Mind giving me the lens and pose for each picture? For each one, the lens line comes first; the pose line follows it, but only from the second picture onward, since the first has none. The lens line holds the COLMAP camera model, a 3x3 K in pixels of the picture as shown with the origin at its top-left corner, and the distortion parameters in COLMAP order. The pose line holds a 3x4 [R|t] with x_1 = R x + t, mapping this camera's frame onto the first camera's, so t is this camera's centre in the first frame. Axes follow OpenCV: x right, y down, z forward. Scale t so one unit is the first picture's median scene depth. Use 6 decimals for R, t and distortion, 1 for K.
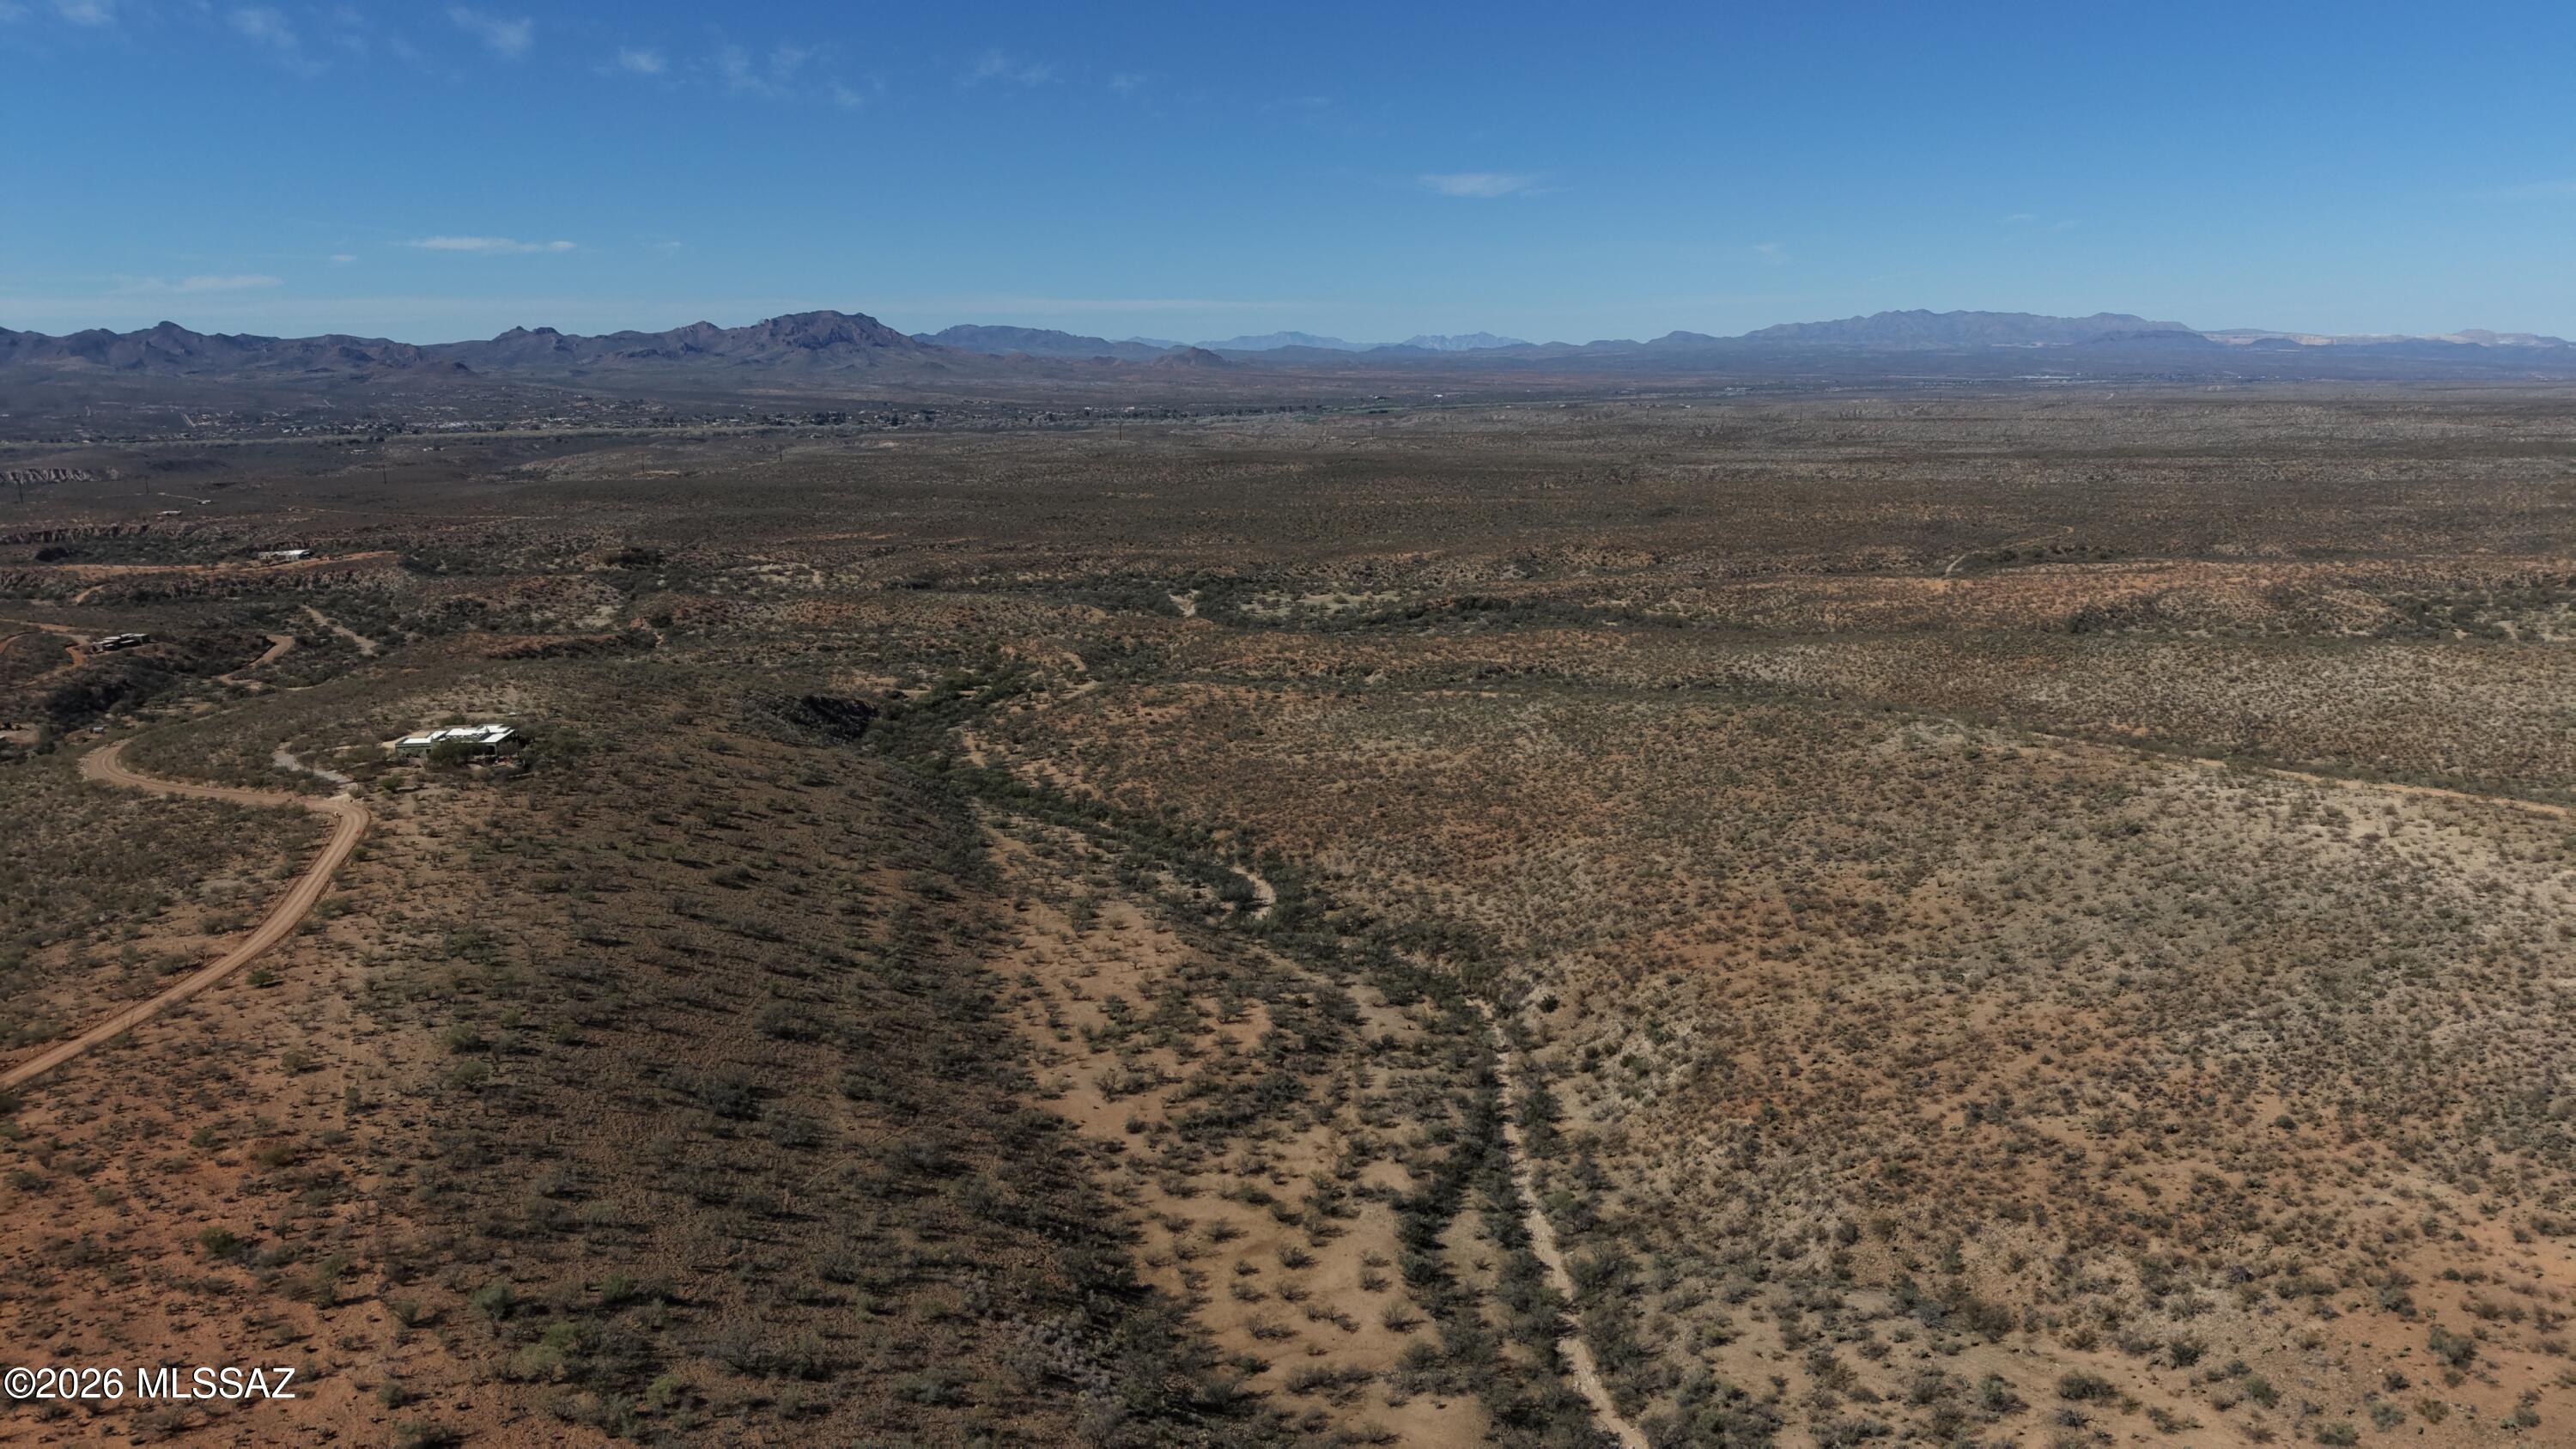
lens RADIAL K [[1721.0, 0, 1293.5], [0, 1721.0, 723.9], [0, 0, 1]] dist [0.030310, -0.031520]
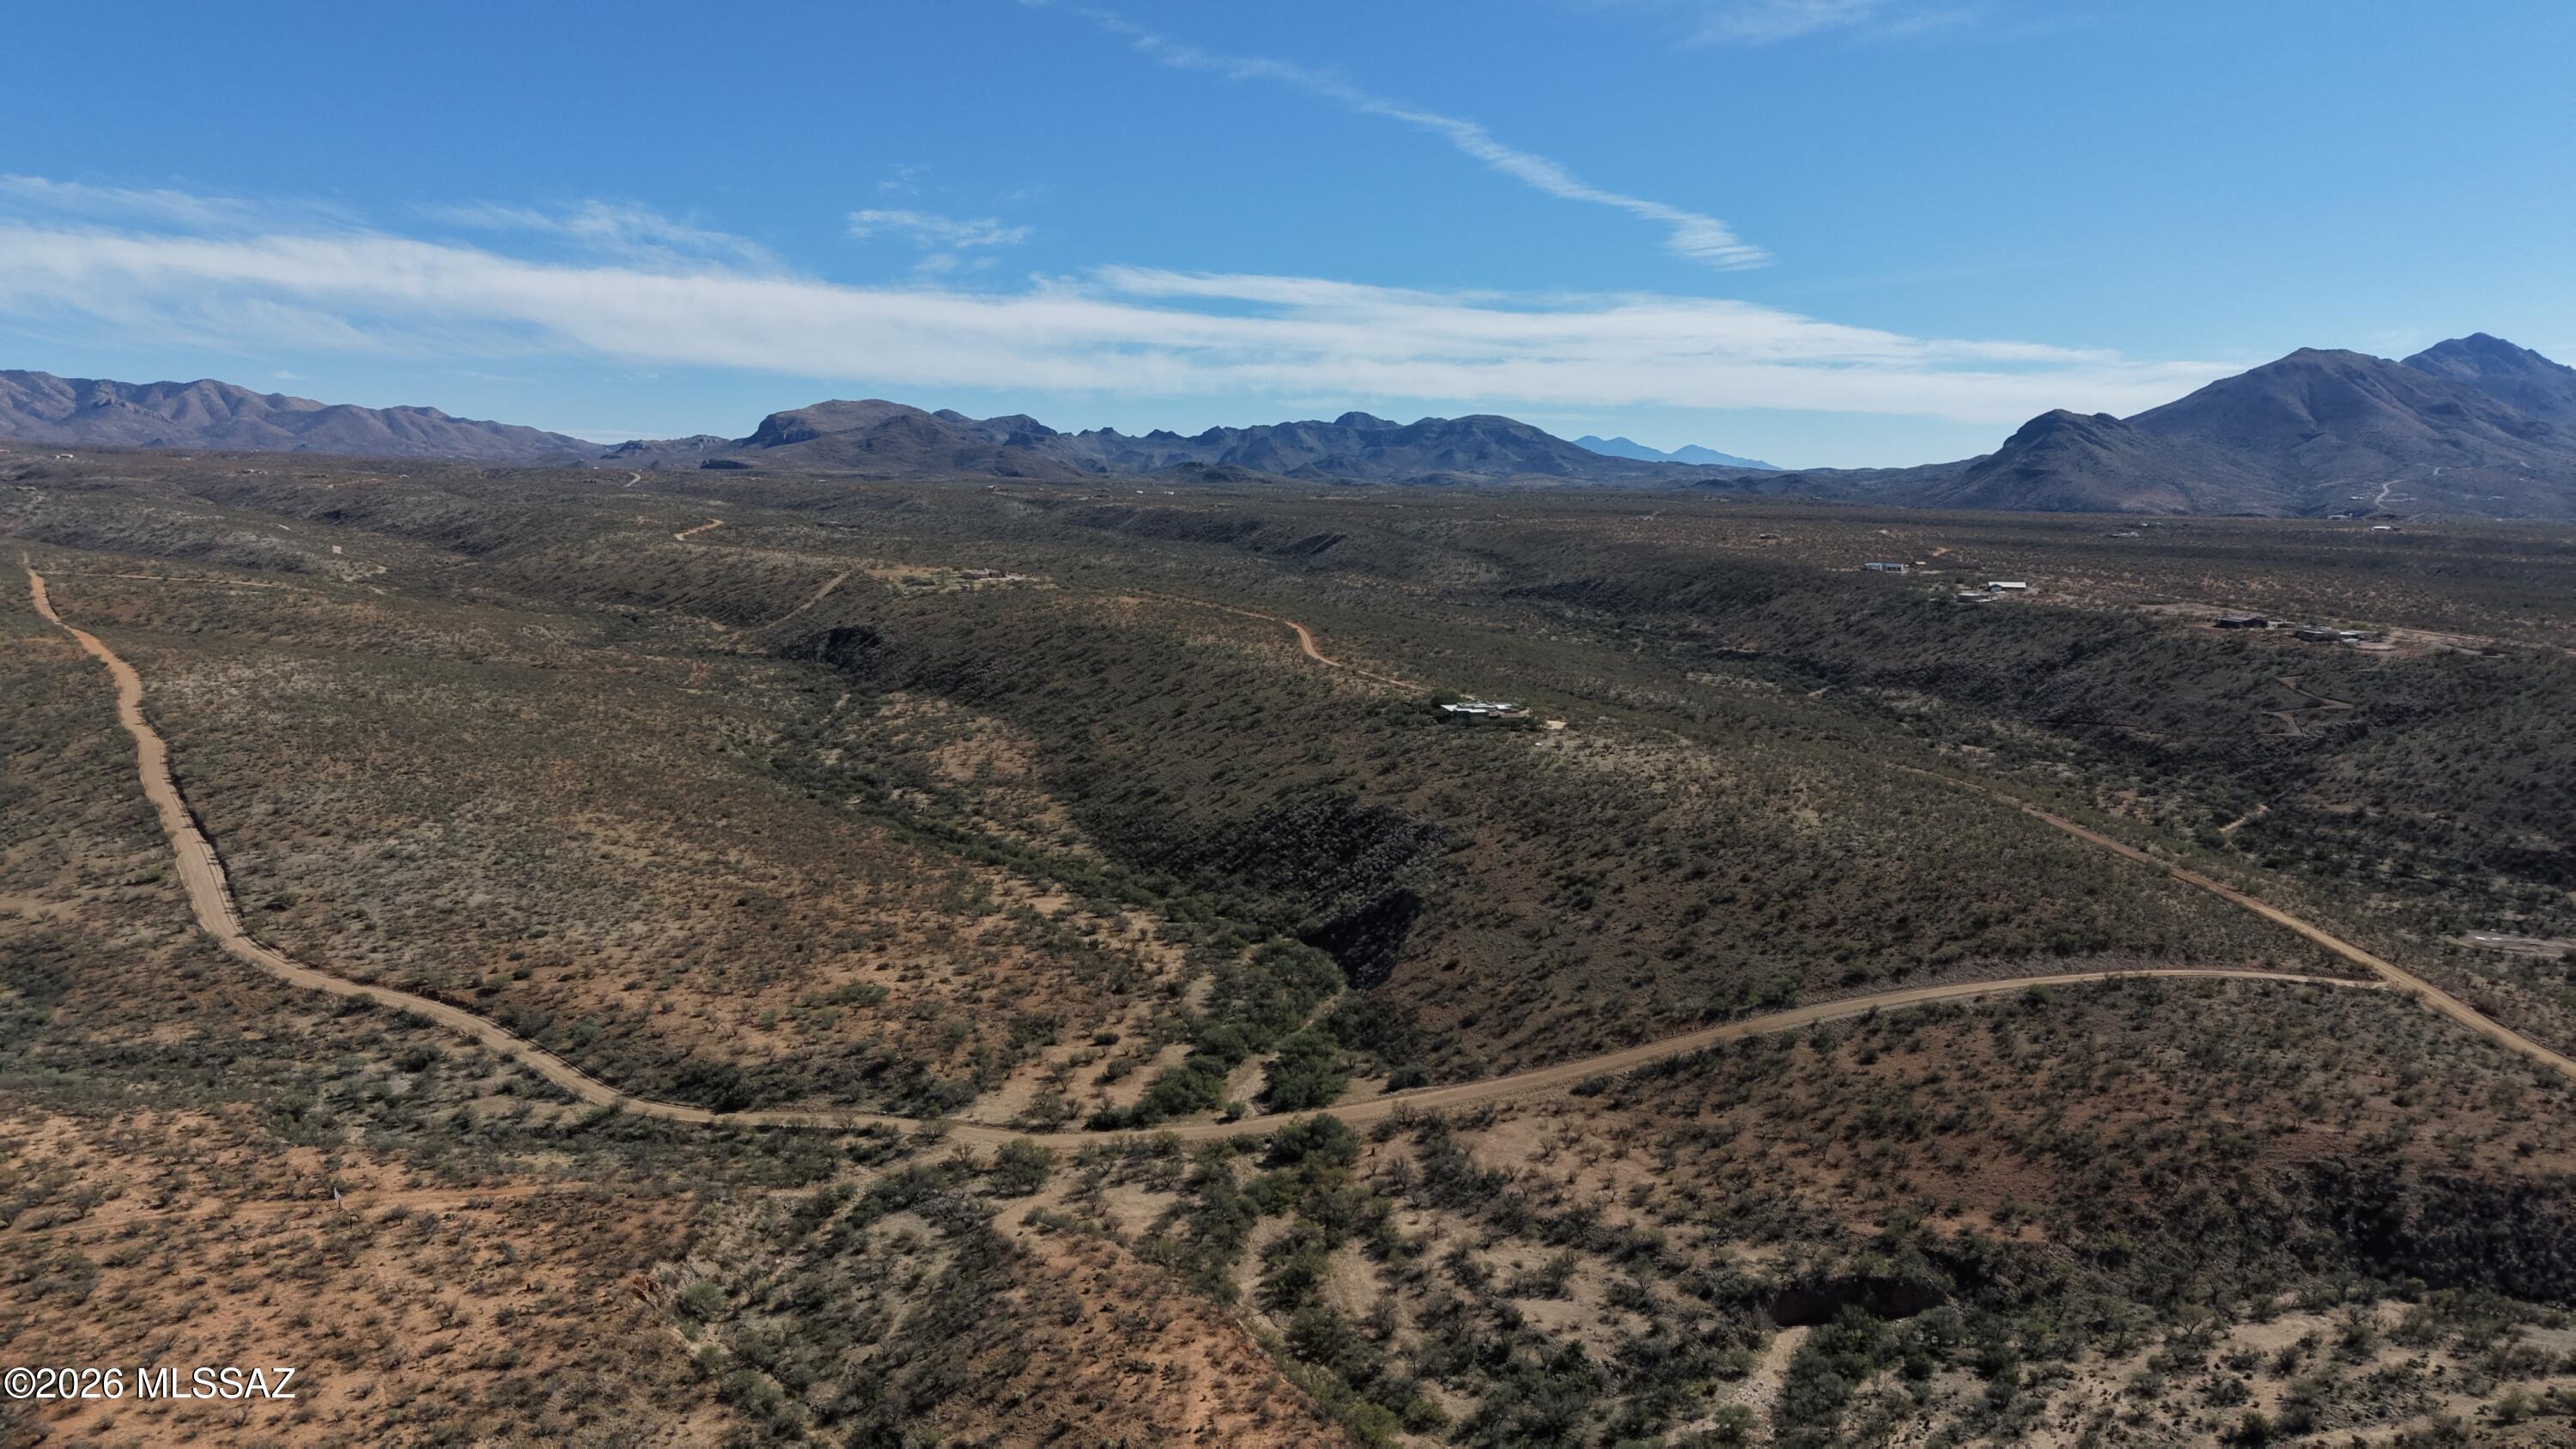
lens RADIAL K [[1721.0, 0, 1291.0], [0, 1721.0, 749.6], [0, 0, 1]] dist [0.030310, -0.031520]
pose [[-0.998221, 0.012968, -0.058189, -0.237253], [-0.009276, 0.930385, 0.366468, -0.366959], [0.058890, 0.366356, -0.928609, 1.898272]]
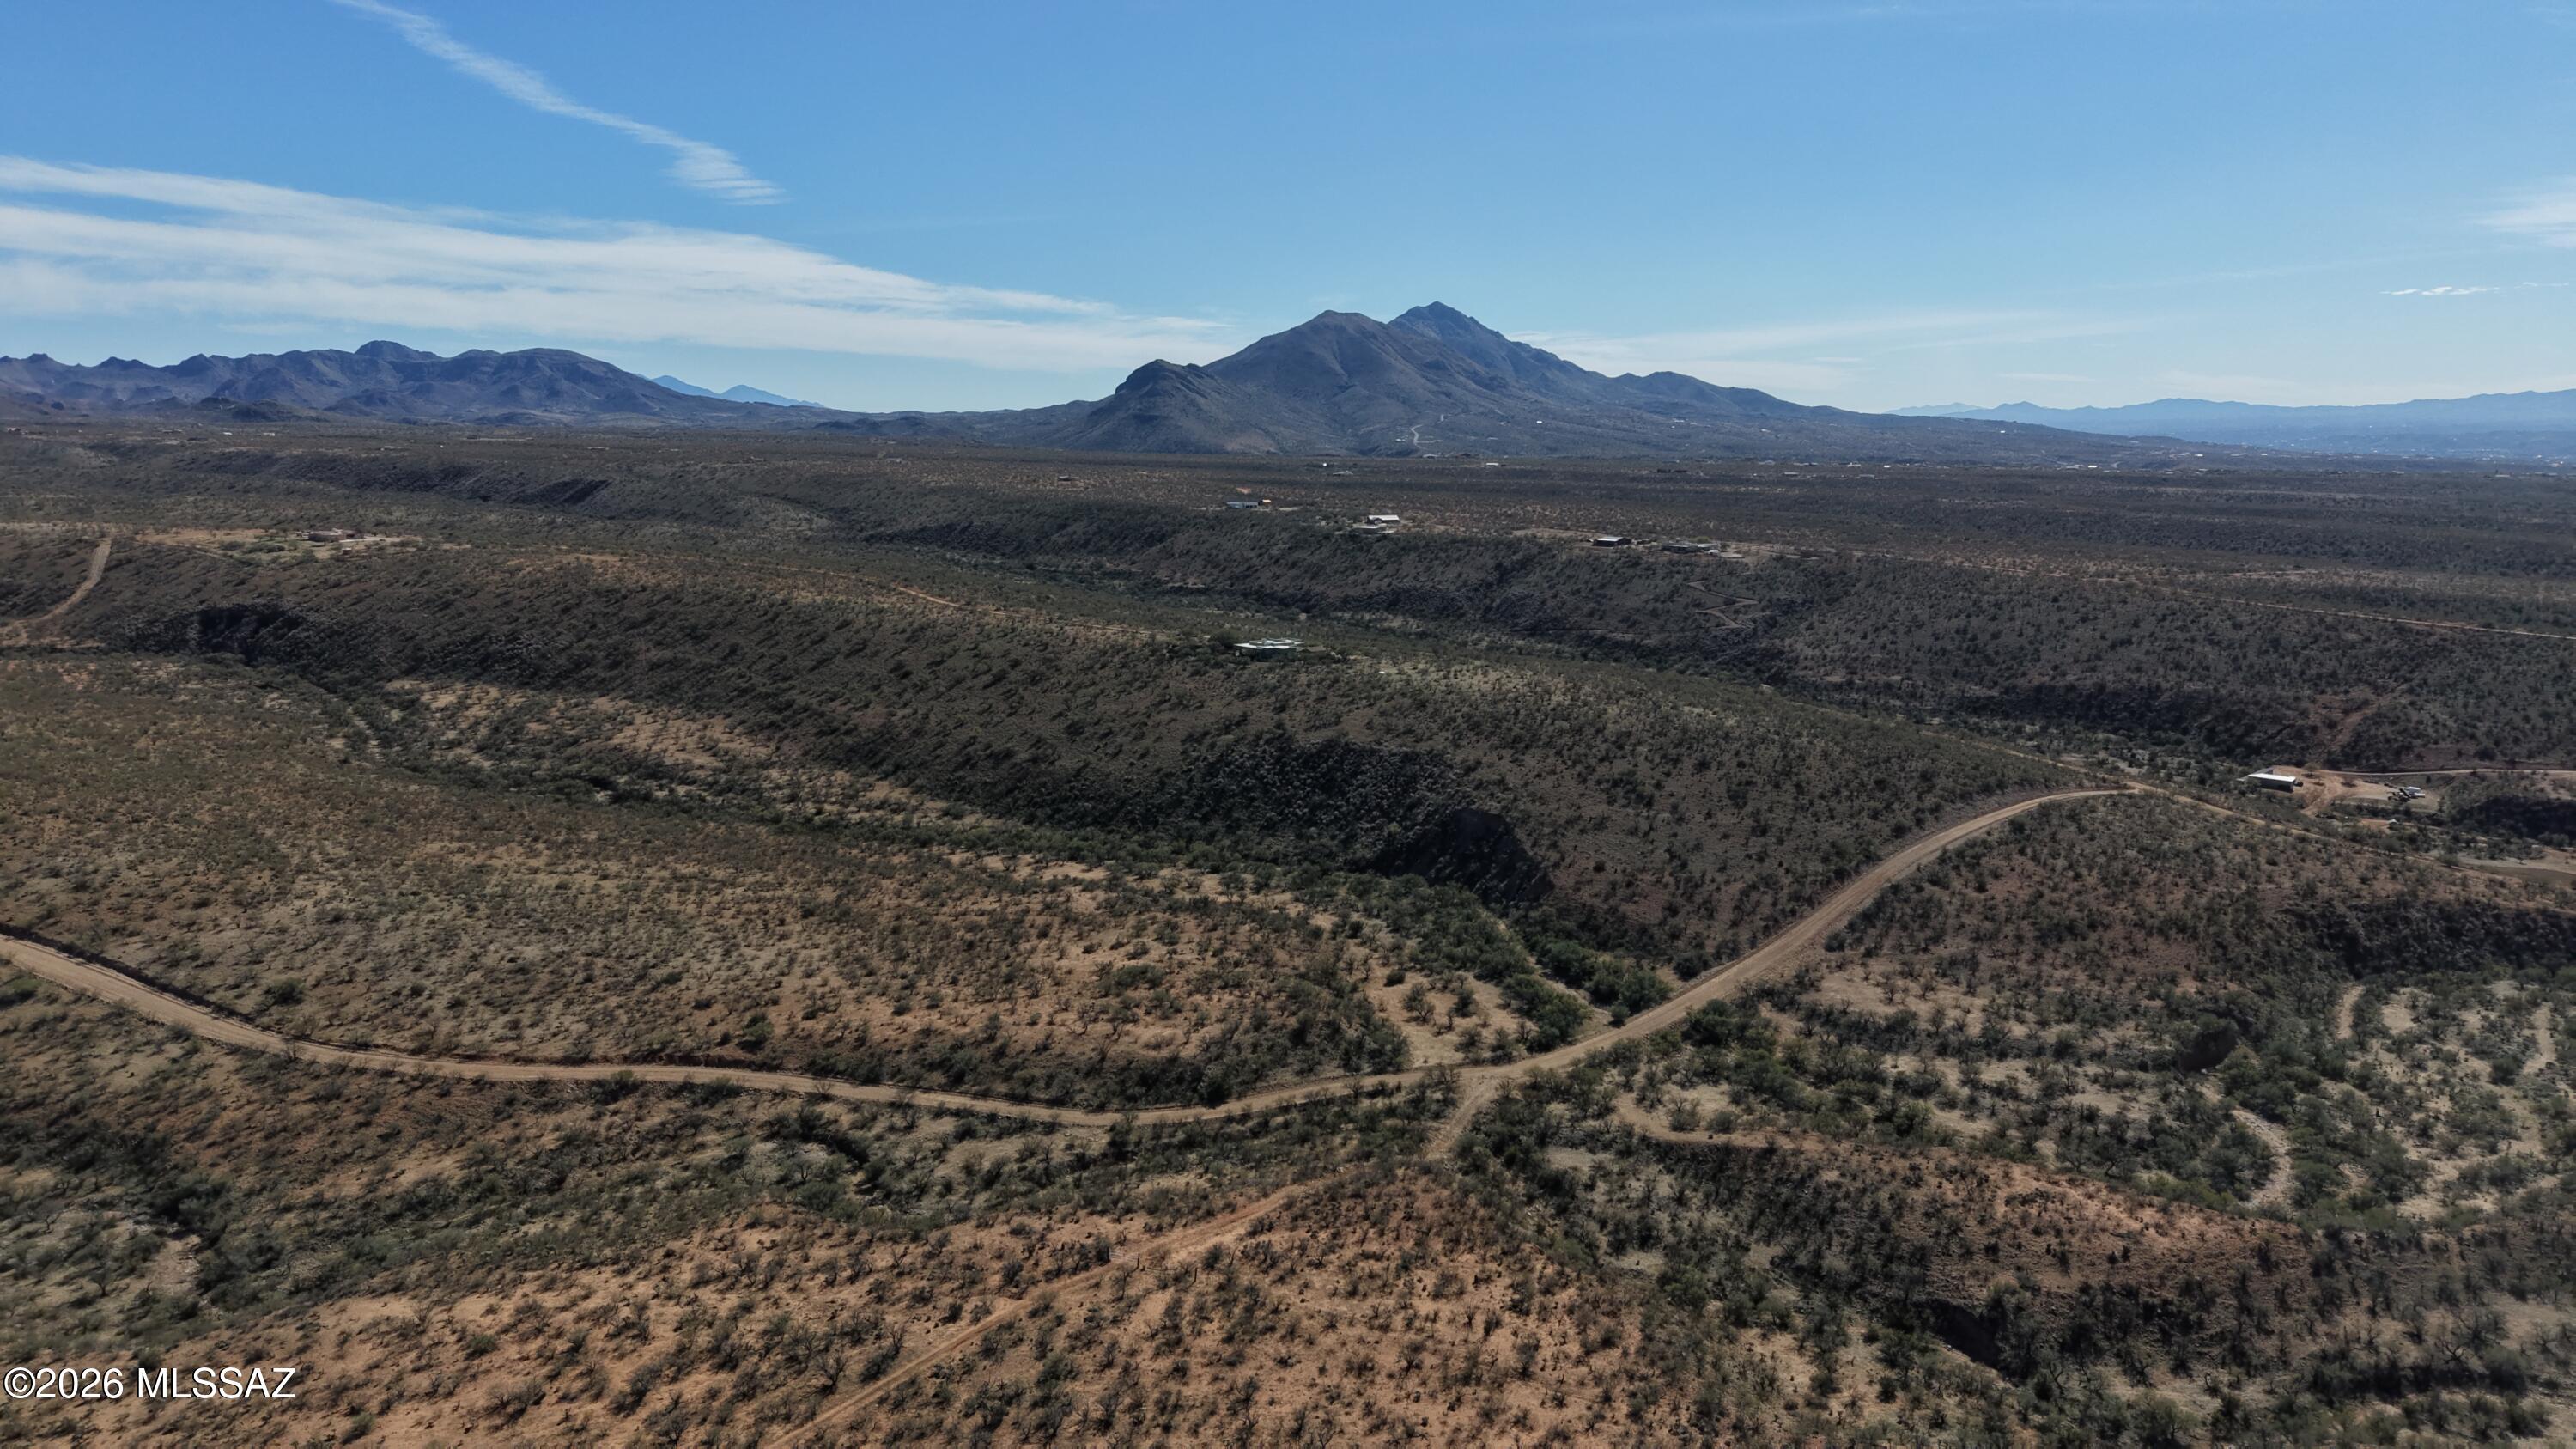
lens RADIAL K [[1721.0, 0, 1291.4], [0, 1721.0, 756.2], [0, 0, 1]] dist [0.030310, -0.031520]
pose [[-0.827778, 0.109191, -0.550327, 0.196247], [-0.120693, 0.923259, 0.364726, -0.338873], [0.547920, 0.368333, -0.751076, 1.766382]]
